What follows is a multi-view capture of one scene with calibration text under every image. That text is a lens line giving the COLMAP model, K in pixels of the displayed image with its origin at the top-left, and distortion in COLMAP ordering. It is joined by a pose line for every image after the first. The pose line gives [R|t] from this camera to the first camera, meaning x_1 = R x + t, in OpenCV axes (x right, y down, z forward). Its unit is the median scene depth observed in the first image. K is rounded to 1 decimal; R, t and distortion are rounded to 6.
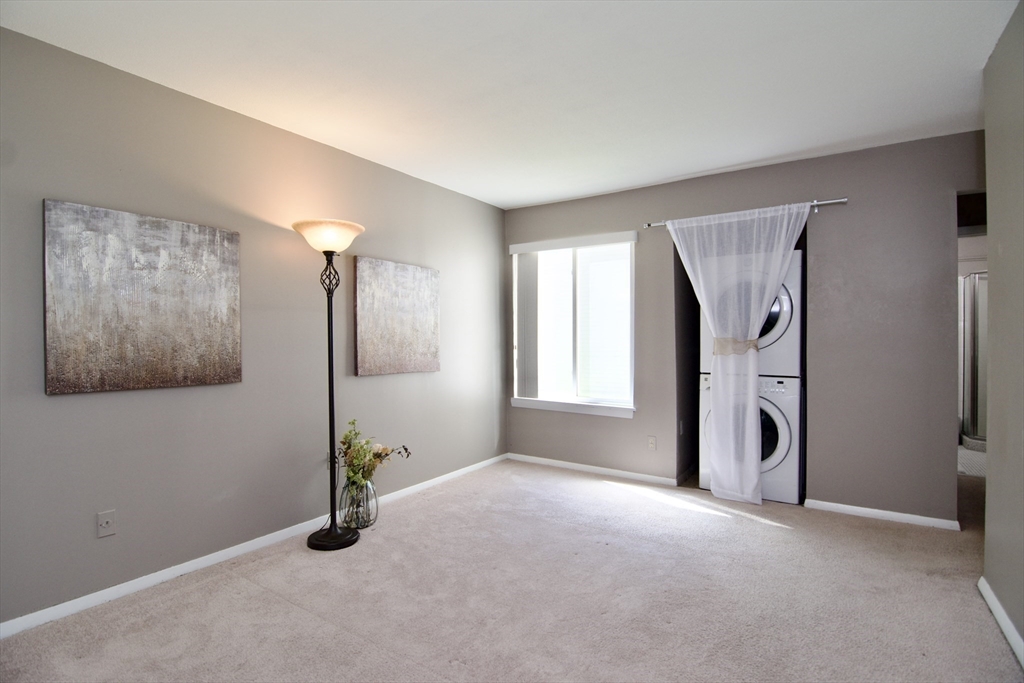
lens RADIAL K [[505.6, 0, 521.4], [0, 505.6, 345.5], [0, 0, 1]] dist [-0.001750, -0.001042]
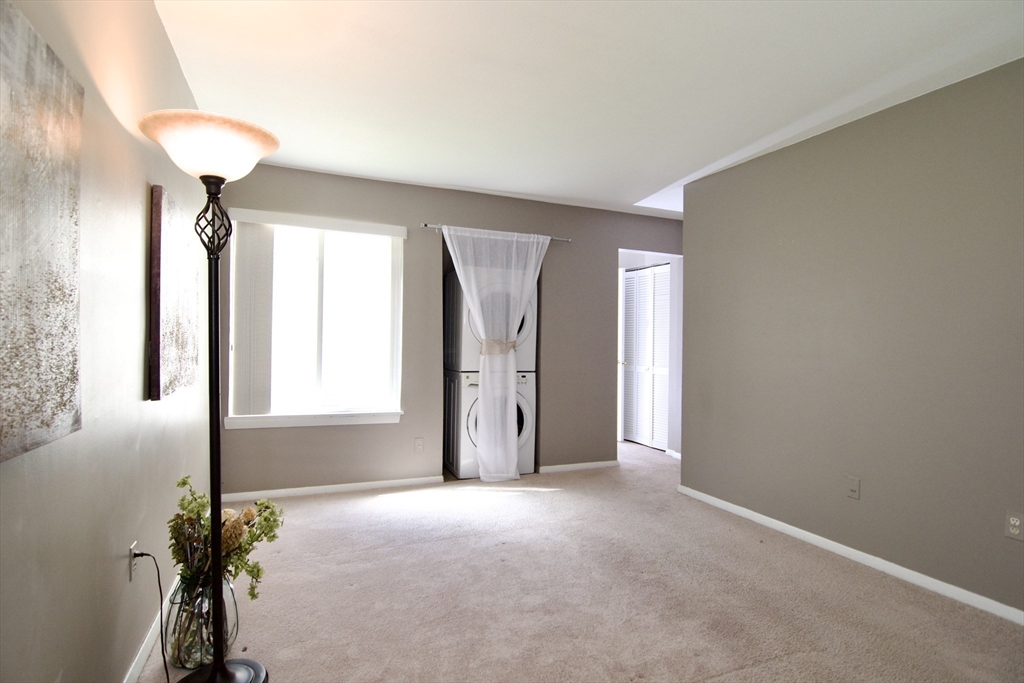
lens RADIAL K [[505.6, 0, 519.0], [0, 505.6, 337.3], [0, 0, 1]] dist [-0.001750, -0.001042]
pose [[0.556863, 0.016718, 0.830436, -0.558891], [-0.005226, 0.999848, -0.016625, -0.002216], [-0.830588, 0.004918, 0.556866, 0.348946]]
